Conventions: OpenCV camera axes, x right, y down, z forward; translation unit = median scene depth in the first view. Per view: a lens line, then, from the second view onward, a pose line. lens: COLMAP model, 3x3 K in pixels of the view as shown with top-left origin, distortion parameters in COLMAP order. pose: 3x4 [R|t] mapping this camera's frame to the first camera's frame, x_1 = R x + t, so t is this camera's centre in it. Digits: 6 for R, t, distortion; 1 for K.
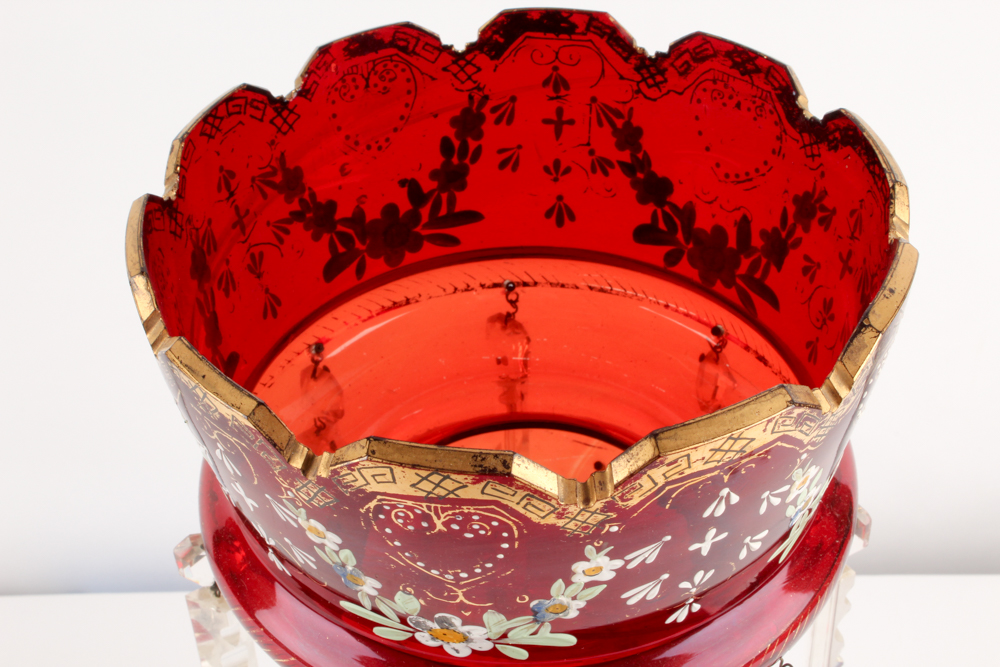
lens RADIAL K [[1653.2, 0, 494.6], [0, 1653.2, 342.6], [0, 0, 1]] dist [-0.056333, 0.000000]
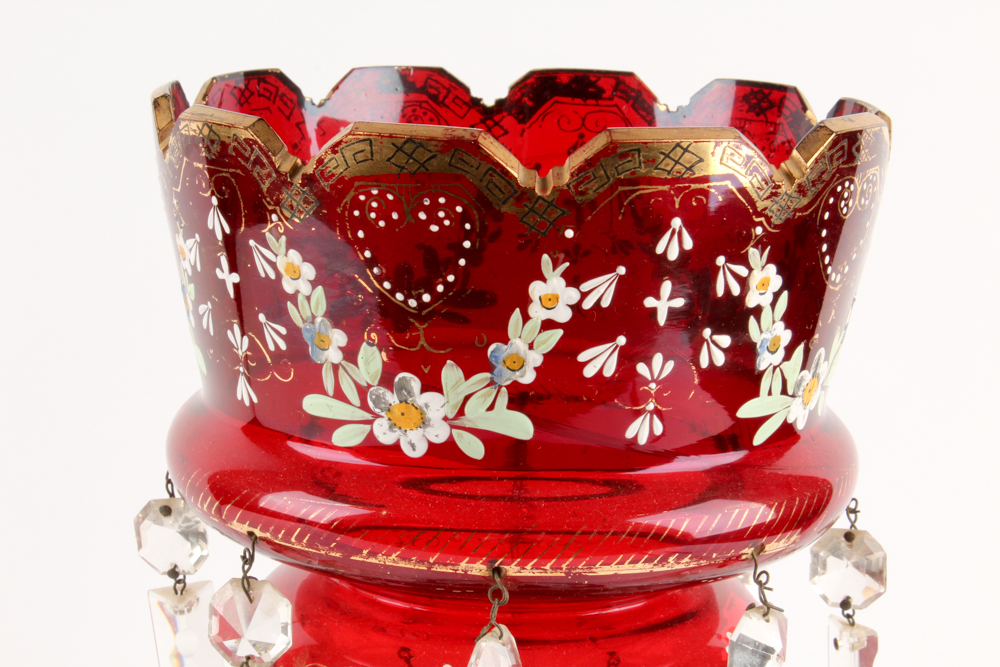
lens RADIAL K [[2477.3, 0, 491.7], [0, 2477.3, 331.8], [0, 0, 1]] dist [0.023178, 0.000000]
pose [[0.994387, 0.073320, -0.076277, 0.136446], [-0.101403, 0.866170, -0.489353, 0.876148], [0.030190, 0.494341, 0.868744, -0.335963]]
